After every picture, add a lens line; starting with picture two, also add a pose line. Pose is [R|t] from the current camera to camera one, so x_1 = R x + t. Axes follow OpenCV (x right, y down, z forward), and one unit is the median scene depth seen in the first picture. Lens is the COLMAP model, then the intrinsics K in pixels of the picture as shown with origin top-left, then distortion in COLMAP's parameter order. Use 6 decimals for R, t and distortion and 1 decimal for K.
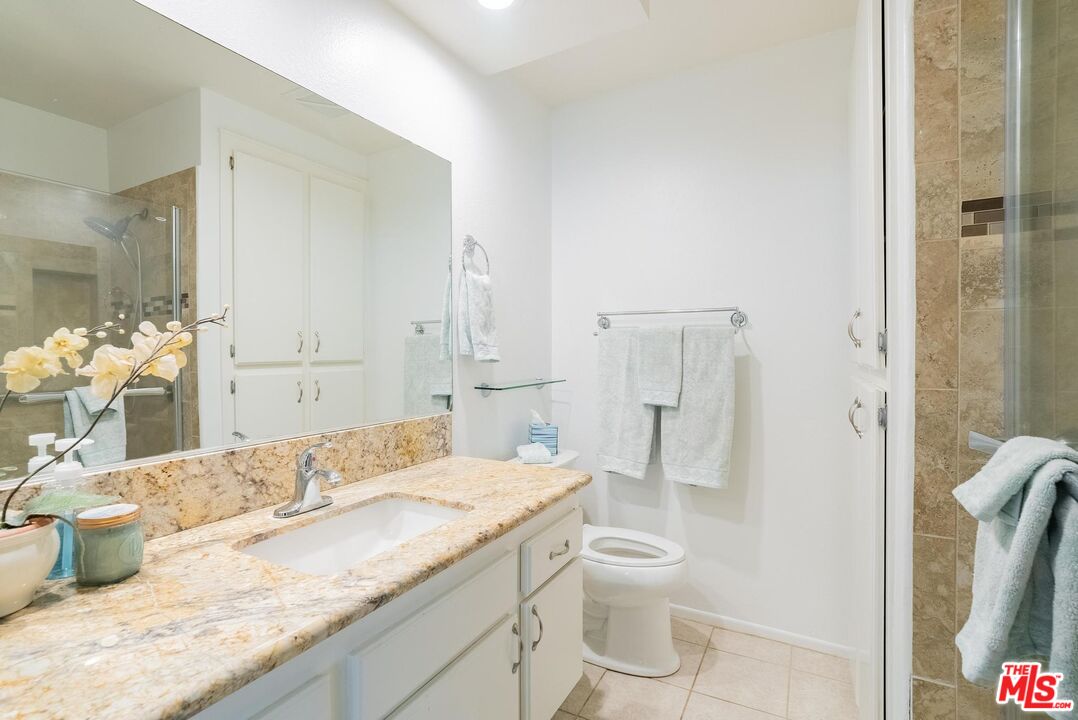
lens RADIAL K [[515.8, 0, 537.8], [0, 515.8, 359.9], [0, 0, 1]] dist [-0.000376, 0.000088]
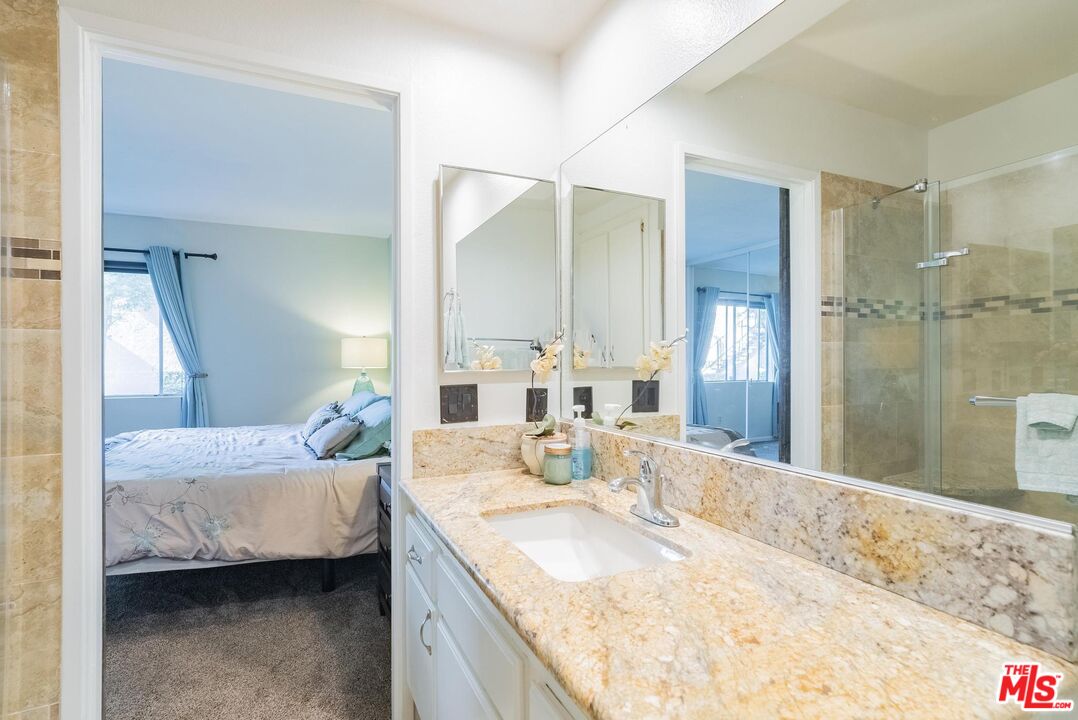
lens RADIAL K [[515.8, 0, 537.3], [0, 515.8, 360.6], [0, 0, 1]] dist [-0.000376, 0.000088]
pose [[-0.593437, 0.009171, -0.804828, 0.402035], [-0.003629, 0.999894, 0.014069, -0.019244], [0.804872, 0.011270, -0.593341, 1.211630]]
